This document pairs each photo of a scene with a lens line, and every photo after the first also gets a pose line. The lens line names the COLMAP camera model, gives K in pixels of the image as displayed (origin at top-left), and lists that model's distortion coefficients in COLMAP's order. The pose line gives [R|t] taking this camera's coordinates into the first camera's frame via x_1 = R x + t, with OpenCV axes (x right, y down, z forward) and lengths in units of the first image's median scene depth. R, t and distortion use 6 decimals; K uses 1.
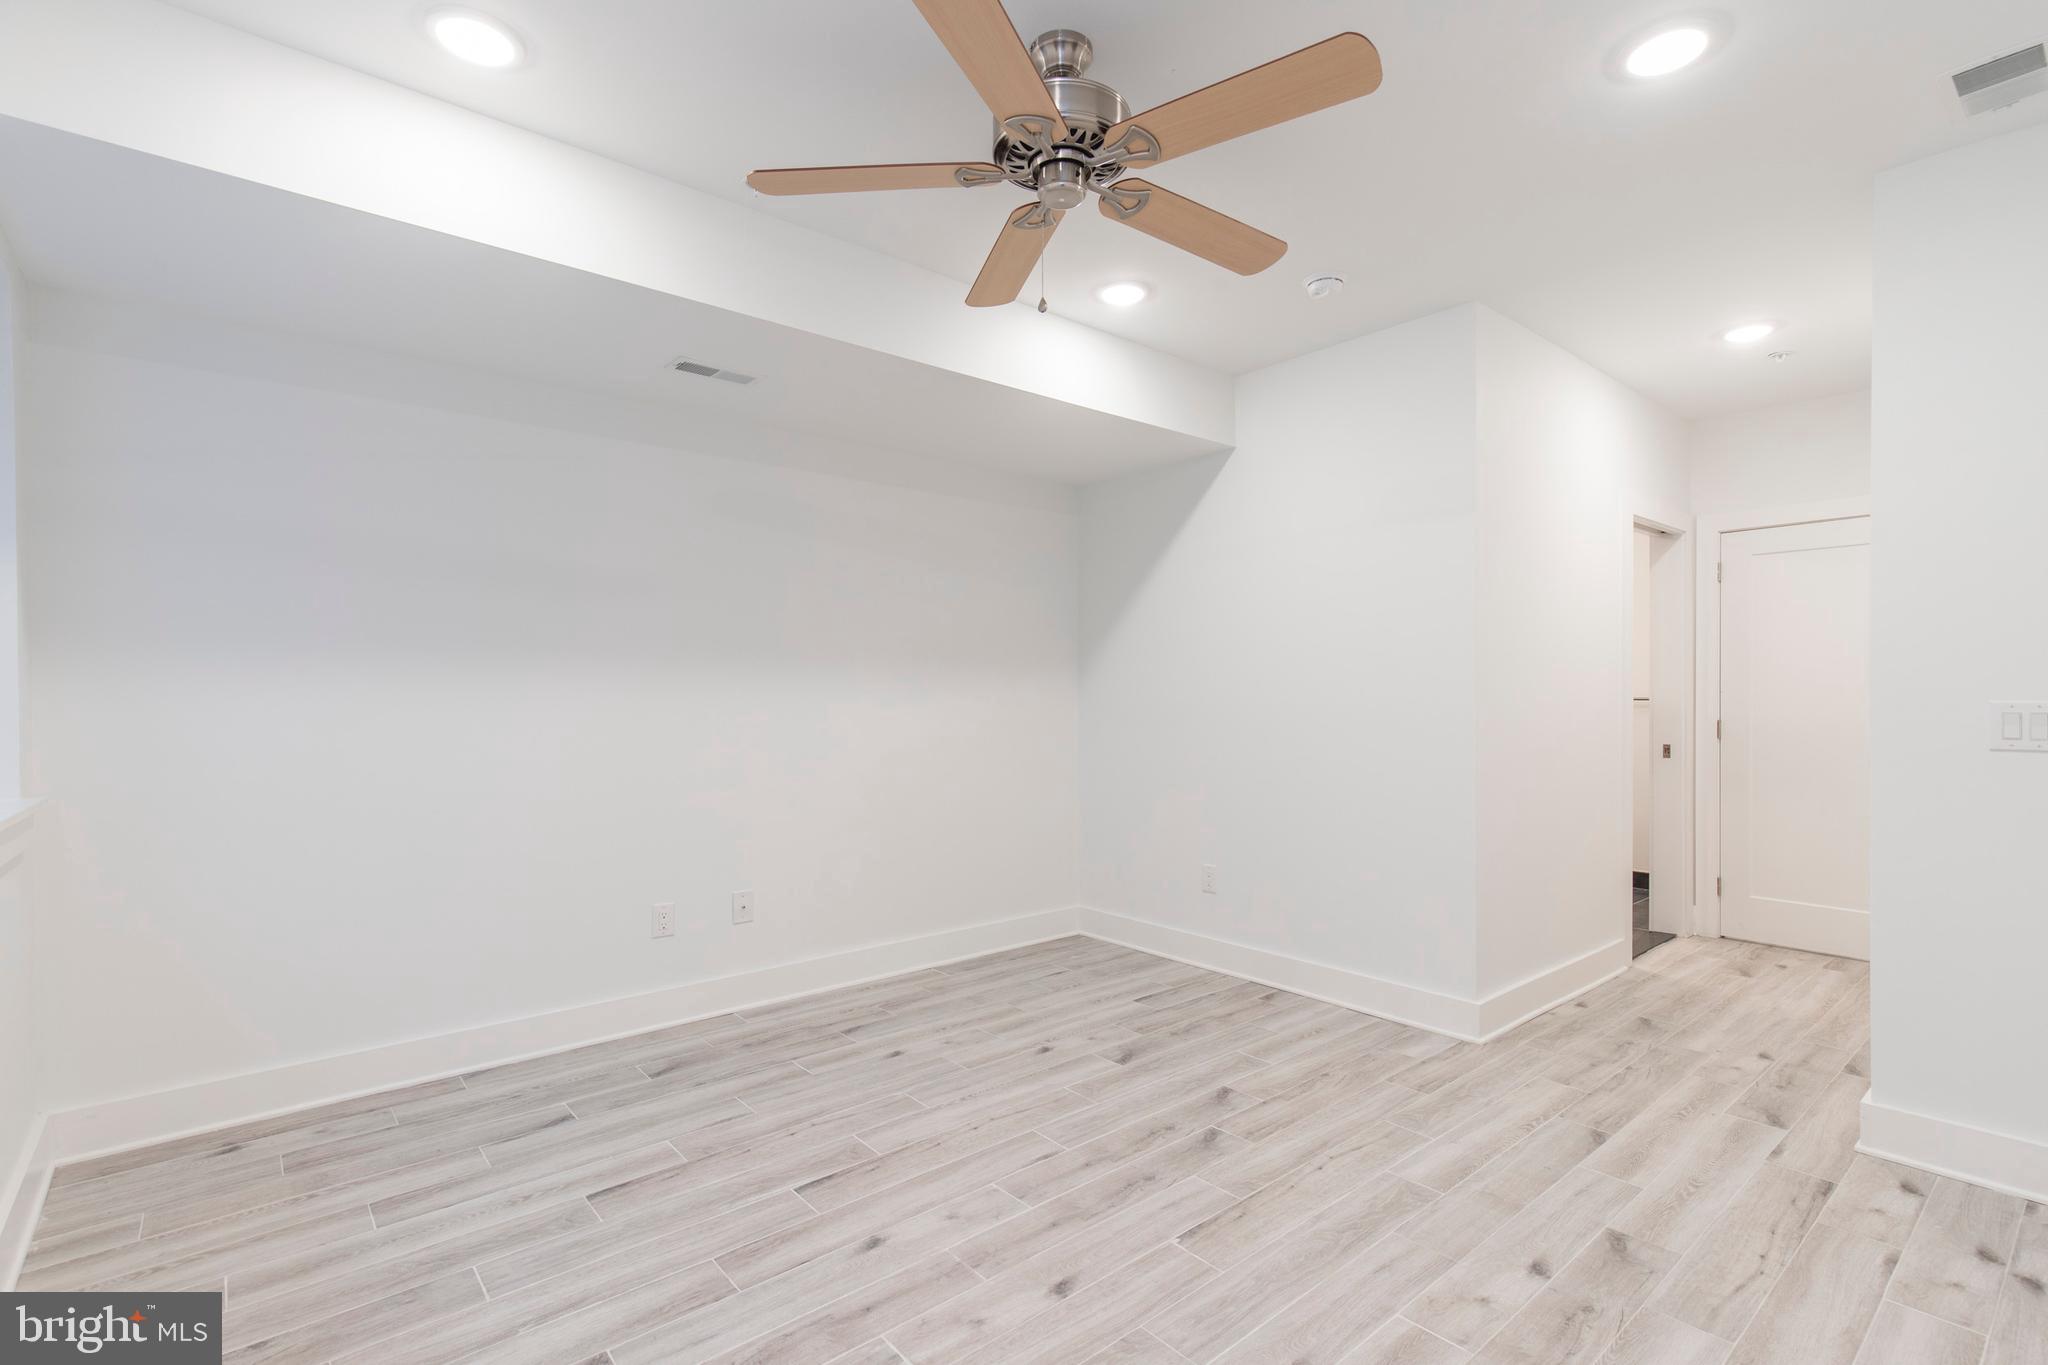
lens RADIAL K [[926.5, 0, 1028.1], [0, 926.5, 685.4], [0, 0, 1]] dist [0.004826, -0.001400]
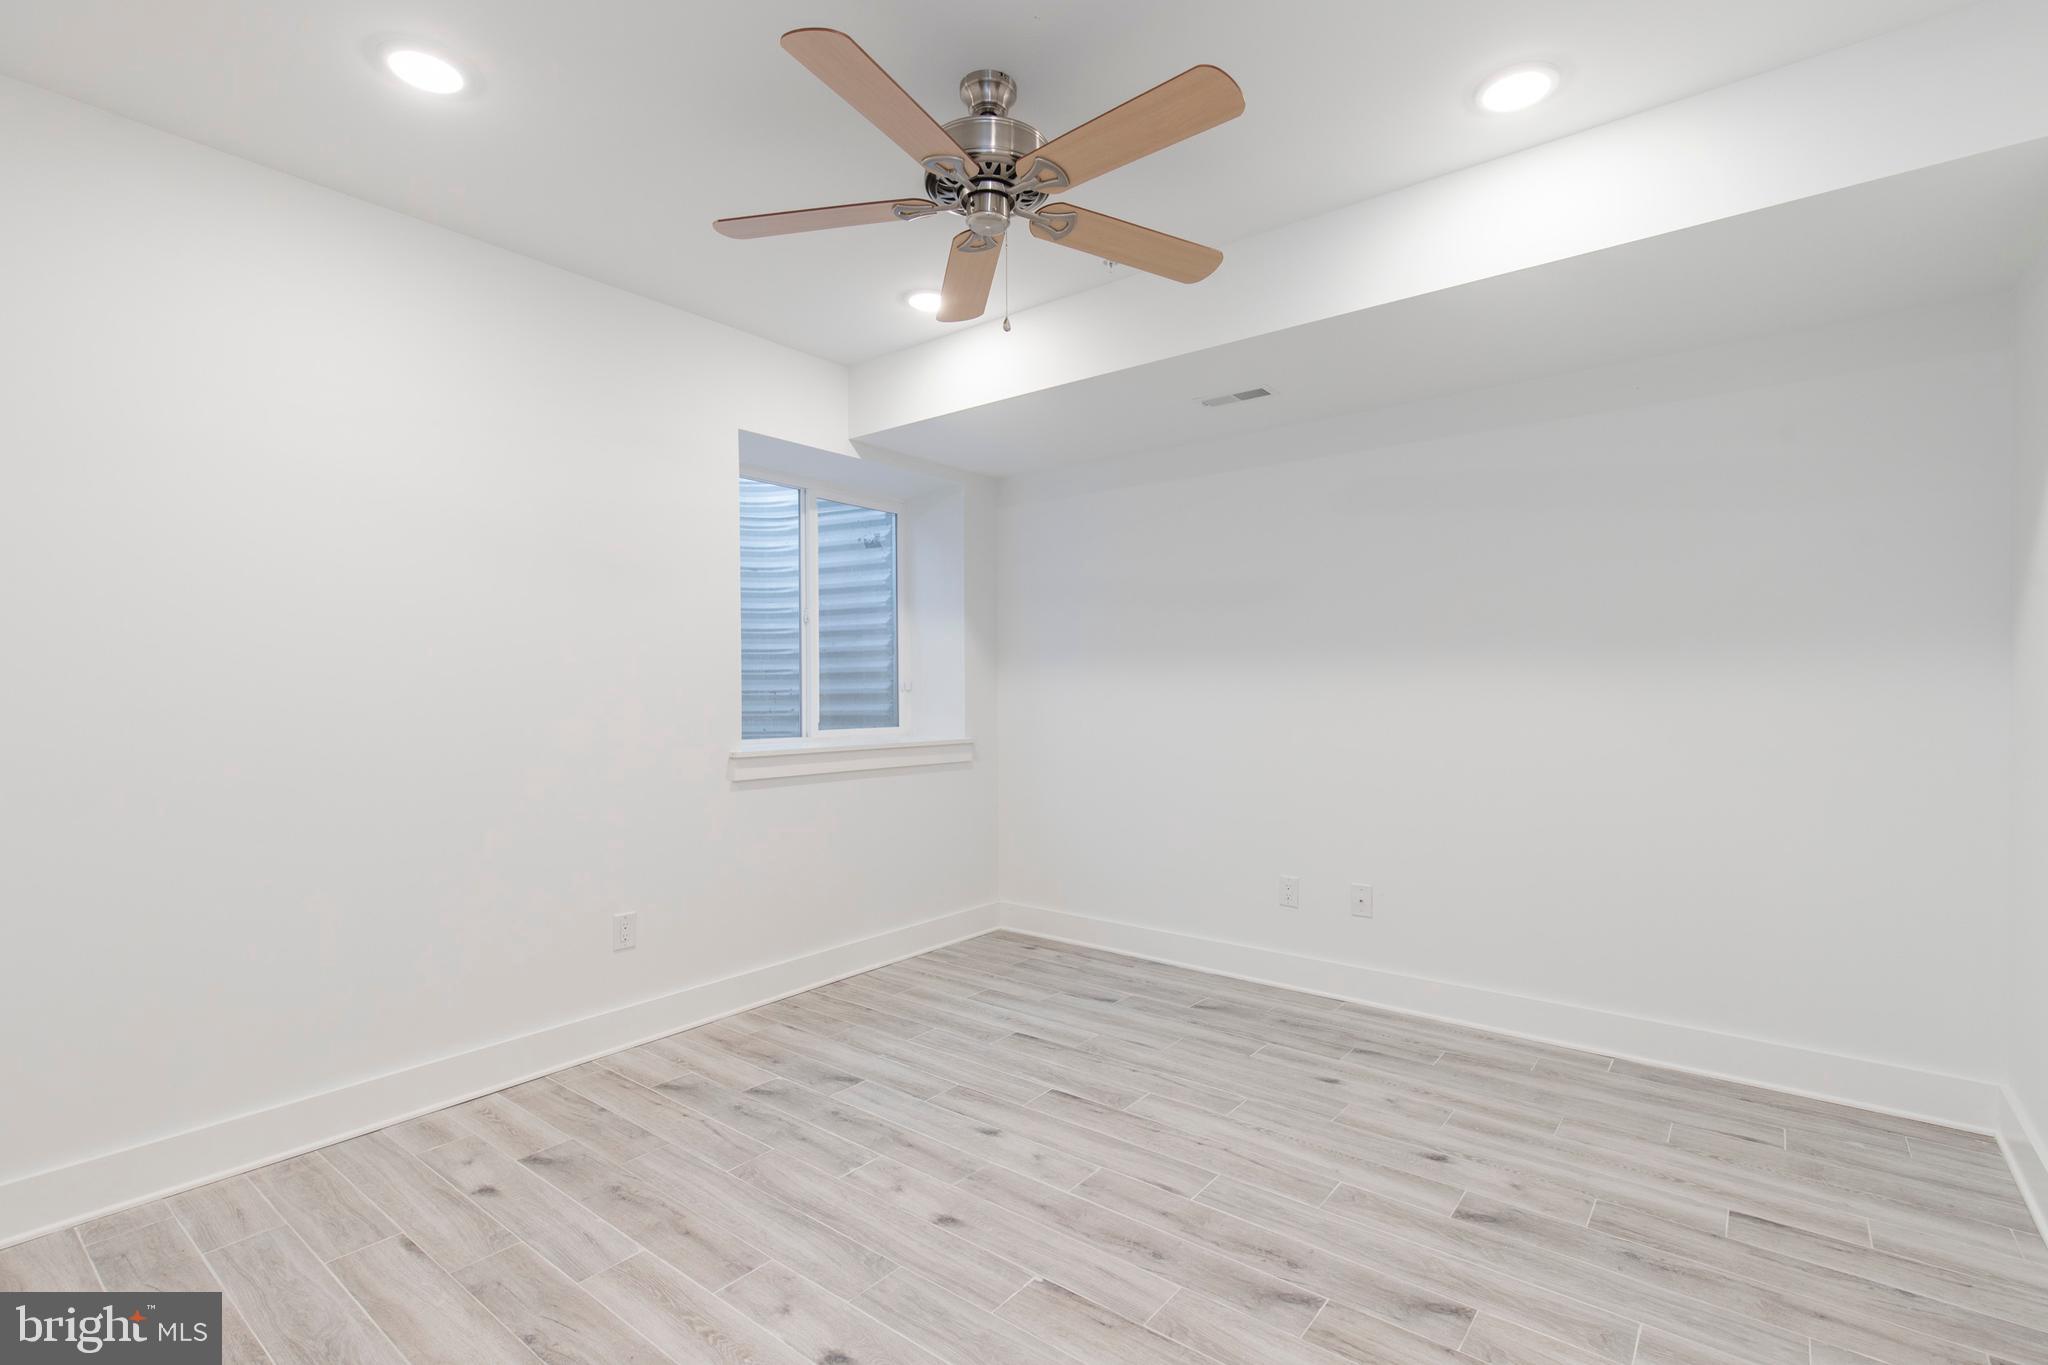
lens RADIAL K [[926.5, 0, 1034.1], [0, 926.5, 690.6], [0, 0, 1]] dist [0.004826, -0.001400]
pose [[0.225382, 0.009075, -0.974228, 0.744824], [0.008614, 0.999899, 0.011307, -0.002621], [0.974232, -0.010941, 0.225281, 0.555584]]
